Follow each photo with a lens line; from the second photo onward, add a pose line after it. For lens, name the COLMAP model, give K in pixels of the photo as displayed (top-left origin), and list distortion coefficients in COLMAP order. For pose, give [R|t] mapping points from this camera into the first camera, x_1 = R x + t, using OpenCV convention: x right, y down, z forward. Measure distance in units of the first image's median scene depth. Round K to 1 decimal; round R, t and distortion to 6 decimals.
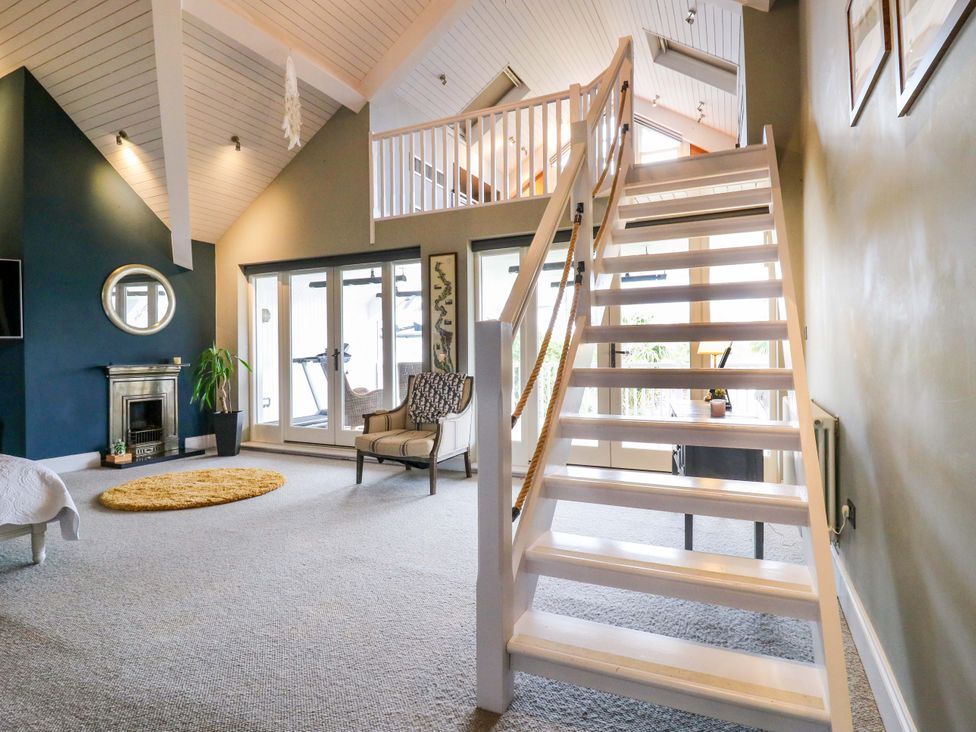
lens RADIAL K [[517.4, 0, 491.7], [0, 517.4, 360.1], [0, 0, 1]] dist [-0.031427, 0.000165]
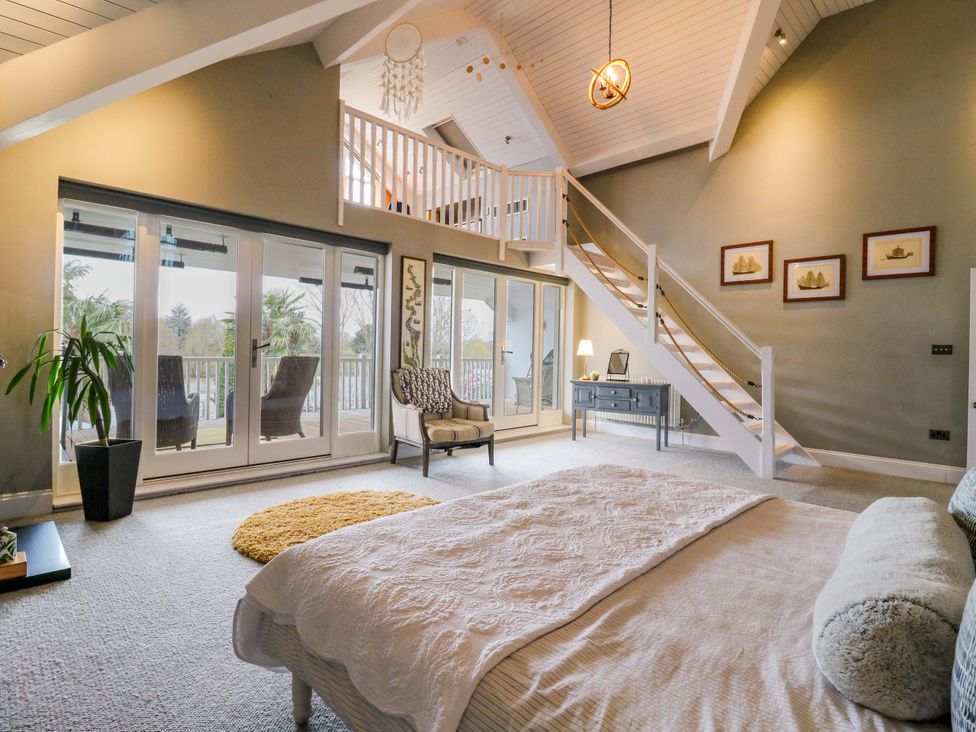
lens RADIAL K [[517.4, 0, 488.9], [0, 517.4, 360.8], [0, 0, 1]] dist [-0.031427, 0.000165]
pose [[0.346616, -0.003105, 0.938002, -1.052990], [-0.012874, 0.999885, 0.008067, -0.001231], [-0.937919, -0.014872, 0.346536, 0.473957]]
